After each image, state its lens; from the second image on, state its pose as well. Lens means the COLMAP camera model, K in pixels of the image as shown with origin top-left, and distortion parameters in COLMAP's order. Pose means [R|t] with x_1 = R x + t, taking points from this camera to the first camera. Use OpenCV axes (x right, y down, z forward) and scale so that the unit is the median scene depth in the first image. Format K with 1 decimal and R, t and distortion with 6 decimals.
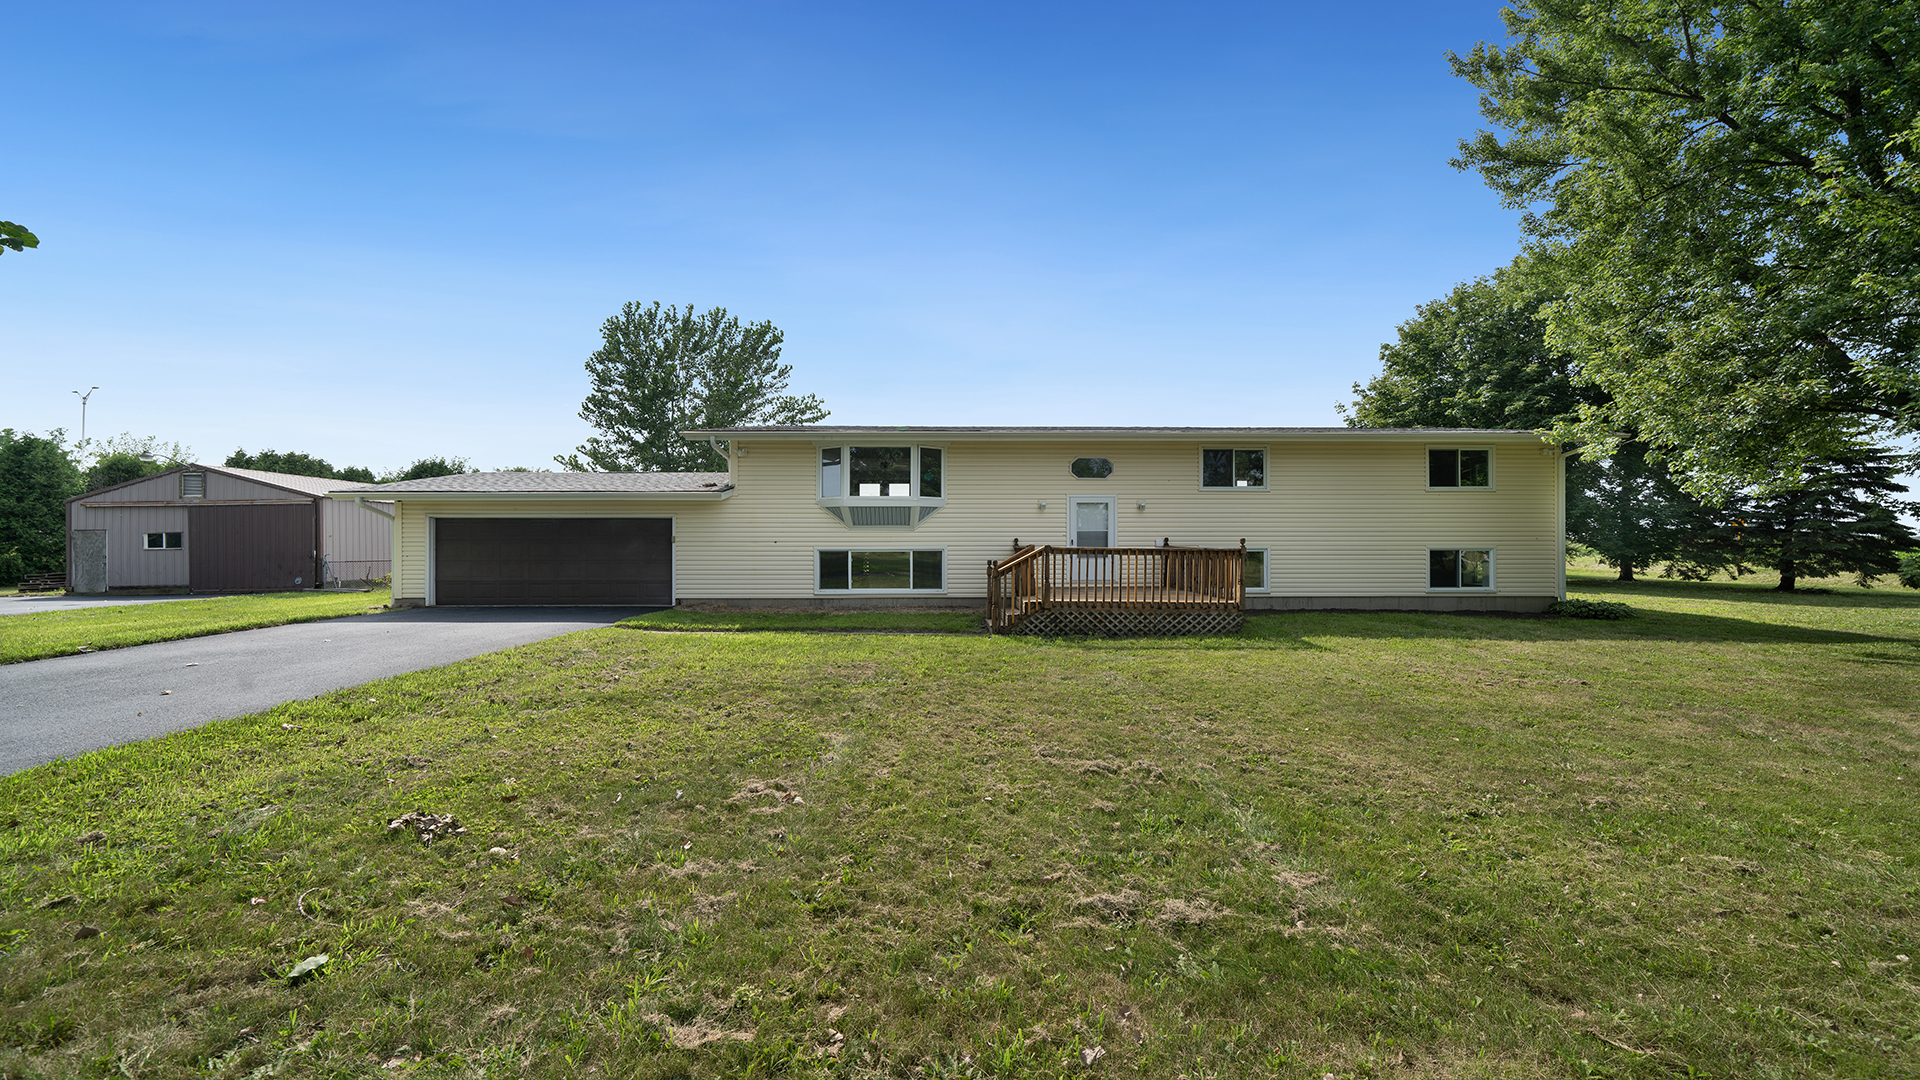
lens RADIAL K [[704.7, 0, 960.0], [0, 704.7, 540.0], [0, 0, 1]] dist [-0.000712, -0.000059]
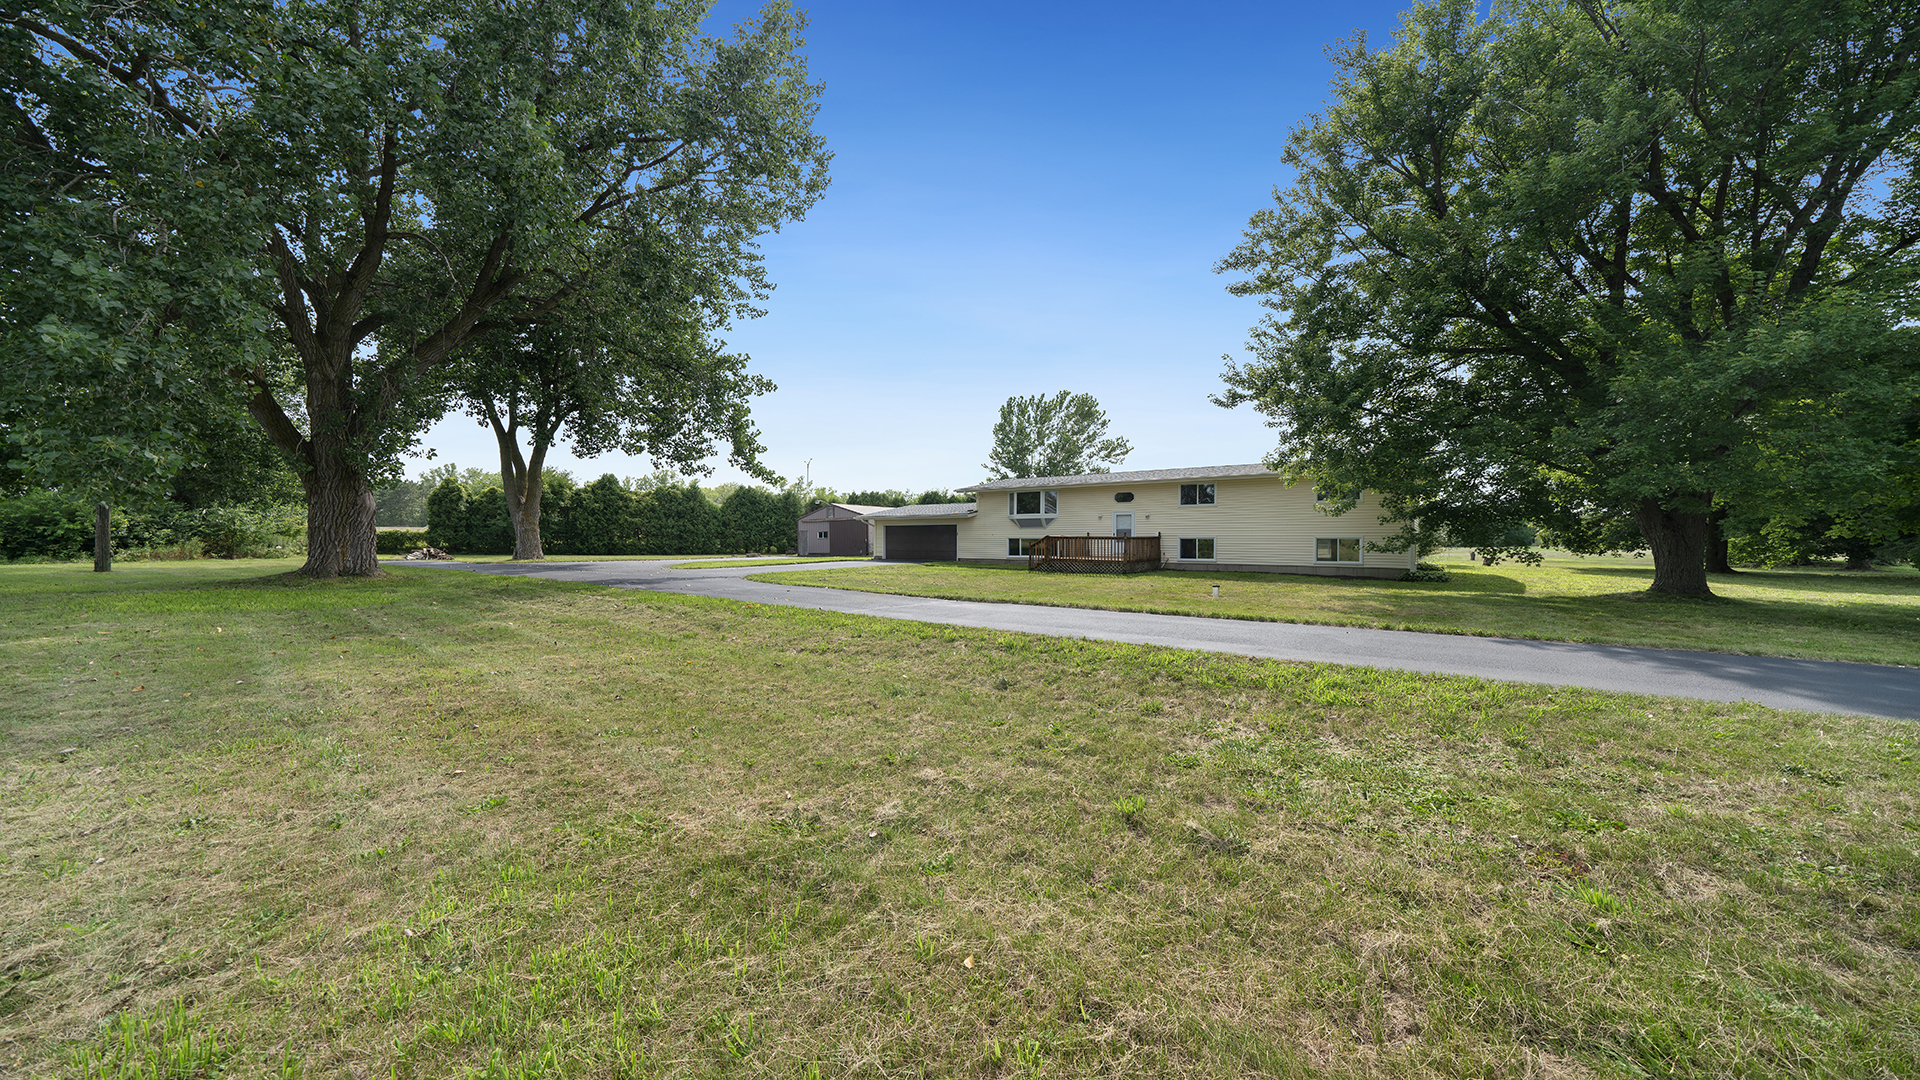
lens RADIAL K [[657.1, 0, 970.3], [0, 657.1, 541.6], [0, 0, 1]] dist [-0.001613, -0.000092]
pose [[0.798042, 0.005832, -0.602573, 0.687086], [-0.001959, 0.999973, 0.007083, 0.007206], [0.602598, -0.004472, 0.798032, -0.539951]]
